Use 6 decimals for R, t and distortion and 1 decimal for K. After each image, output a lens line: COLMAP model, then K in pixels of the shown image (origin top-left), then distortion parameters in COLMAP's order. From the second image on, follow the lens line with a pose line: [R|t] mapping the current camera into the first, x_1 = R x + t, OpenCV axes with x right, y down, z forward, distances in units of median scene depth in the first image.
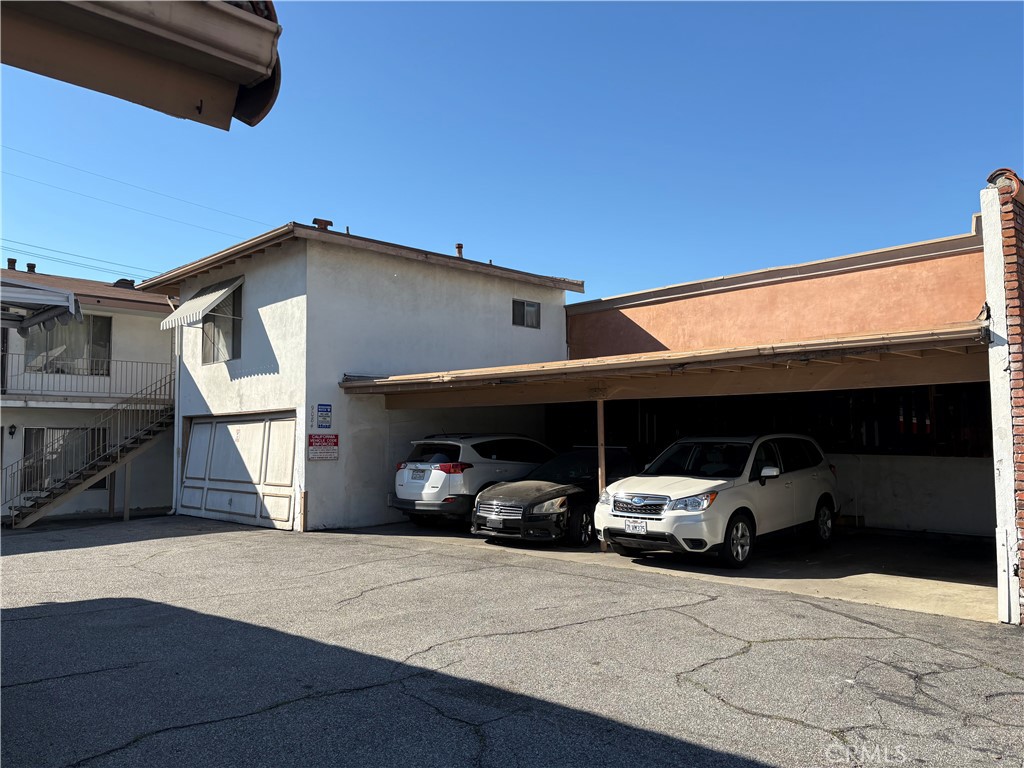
lens RADIAL K [[780.6, 0, 512.0], [0, 780.6, 384.0], [0, 0, 1]] dist [0.071809, -0.076125]
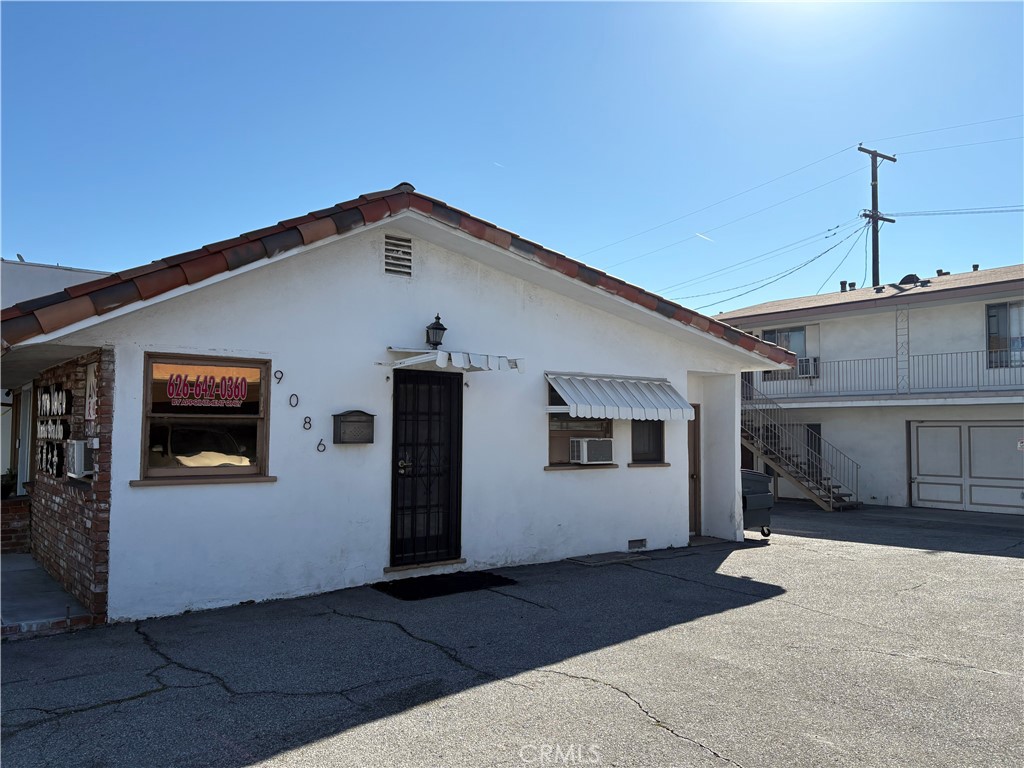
lens RADIAL K [[780.6, 0, 512.0], [0, 780.6, 384.0], [0, 0, 1]] dist [0.071809, -0.076125]
pose [[-0.118855, -0.059984, -0.991098, 0.333949], [0.069351, 0.995234, -0.068551, 0.024214], [0.990487, -0.076881, -0.114129, 0.430719]]
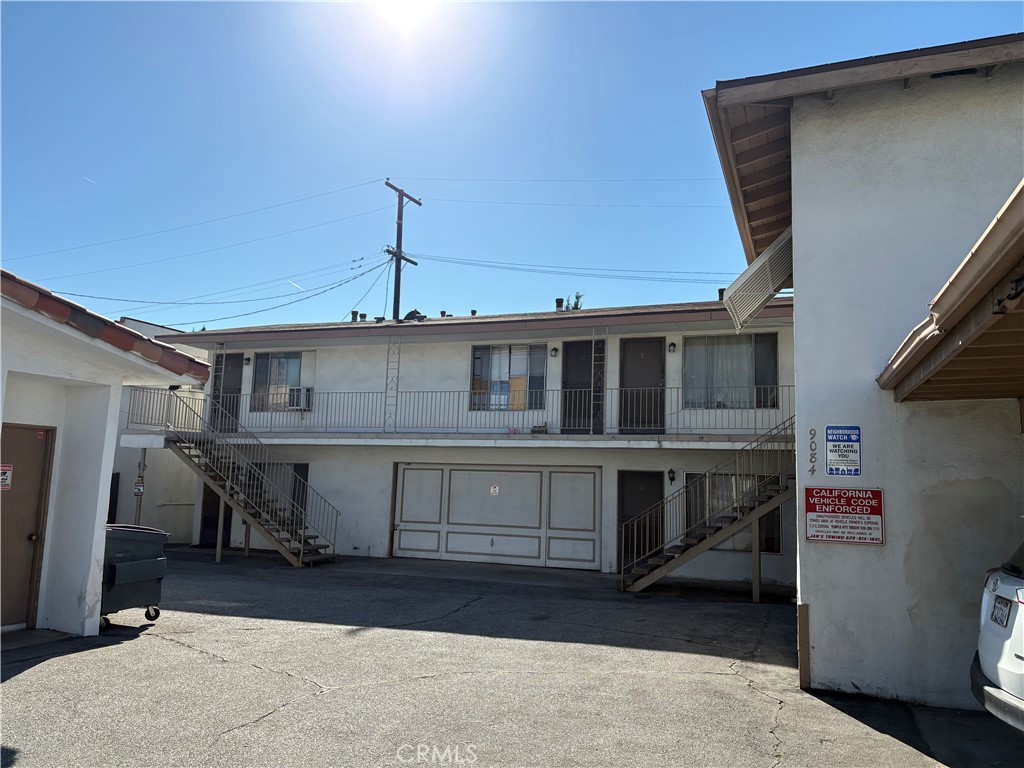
lens RADIAL K [[772.4, 0, 515.0], [0, 772.4, 373.5], [0, 0, 1]] dist [0.118591, -0.175573]
pose [[0.413072, -0.109675, -0.904070, 0.115781], [0.038447, 0.993937, -0.103010, 0.034897], [0.909887, 0.007792, 0.414784, 0.603723]]
